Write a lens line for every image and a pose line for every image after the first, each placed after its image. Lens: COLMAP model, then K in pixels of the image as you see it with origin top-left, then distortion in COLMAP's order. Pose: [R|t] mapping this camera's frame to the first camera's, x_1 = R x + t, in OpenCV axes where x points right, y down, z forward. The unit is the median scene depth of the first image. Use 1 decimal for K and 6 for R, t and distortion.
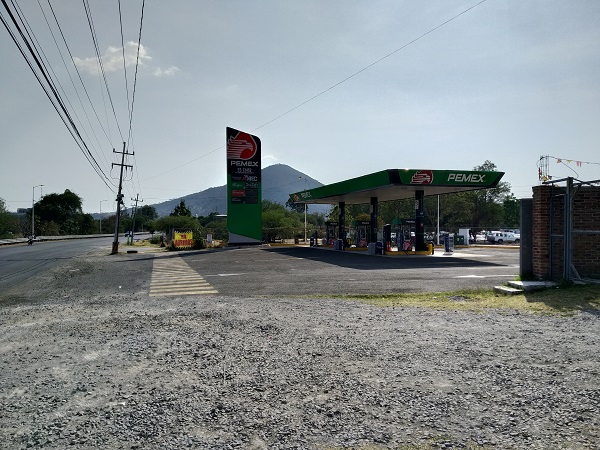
lens RADIAL K [[459.6, 0, 298.5], [0, 459.6, 233.5], [0, 0, 1]] dist [0.005333, -0.037643]
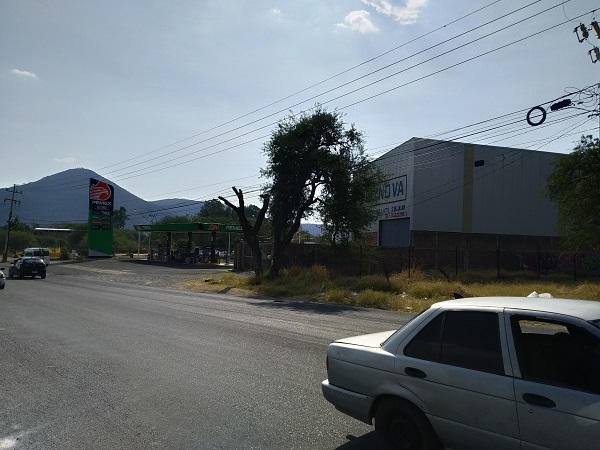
lens RADIAL K [[471.5, 0, 297.3], [0, 471.5, 244.5], [0, 0, 1]] dist [-0.012782, -0.013824]
pose [[0.924495, 0.032113, 0.379839, -0.106576], [-0.027427, 0.999466, -0.017743, -0.007969], [-0.380206, 0.005985, 0.924883, -0.650185]]
